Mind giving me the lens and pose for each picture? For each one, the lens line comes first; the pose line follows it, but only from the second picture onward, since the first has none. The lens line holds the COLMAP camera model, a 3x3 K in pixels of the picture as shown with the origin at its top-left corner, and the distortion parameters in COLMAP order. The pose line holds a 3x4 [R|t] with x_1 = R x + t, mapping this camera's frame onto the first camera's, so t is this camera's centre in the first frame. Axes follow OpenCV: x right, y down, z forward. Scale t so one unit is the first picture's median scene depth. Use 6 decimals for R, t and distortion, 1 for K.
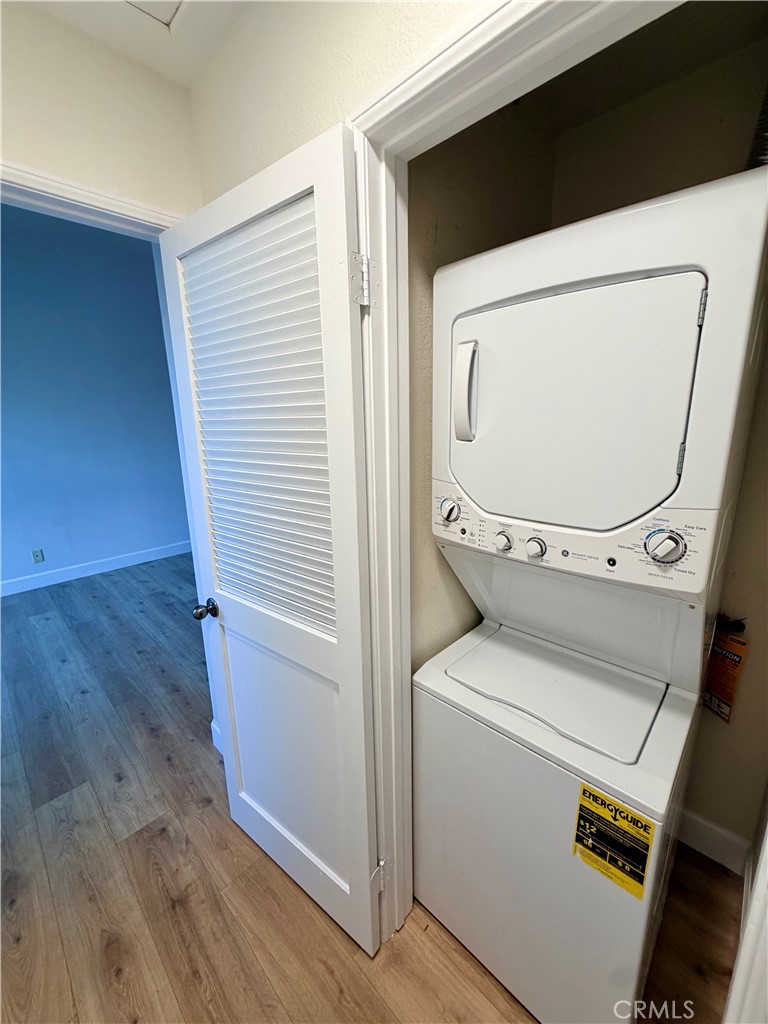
lens RADIAL K [[410.3, 0, 382.7], [0, 410.3, 508.3], [0, 0, 1]] dist [-0.000230, 0.000155]
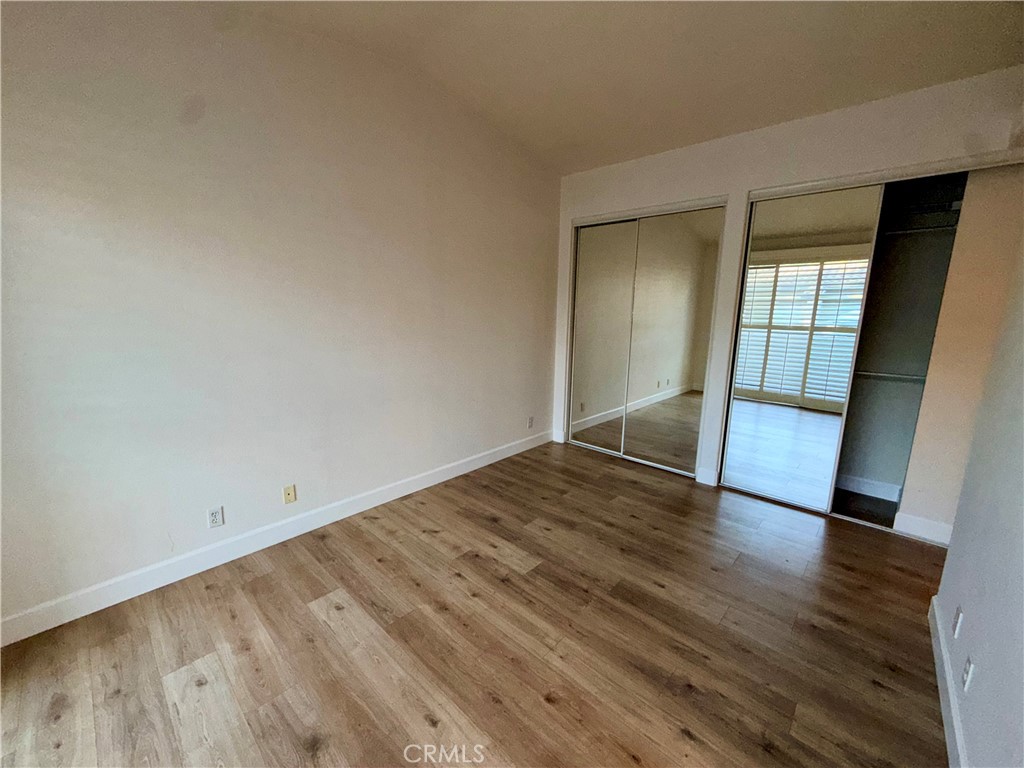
lens RADIAL K [[410.3, 0, 509.4], [0, 410.3, 381.5], [0, 0, 1]] dist [-0.000230, 0.000155]
pose [[0.999348, 0.029554, 0.020721, -0.524610], [-0.028631, 0.998644, -0.043476, -0.061771], [-0.021977, 0.042854, 0.998840, 0.303454]]
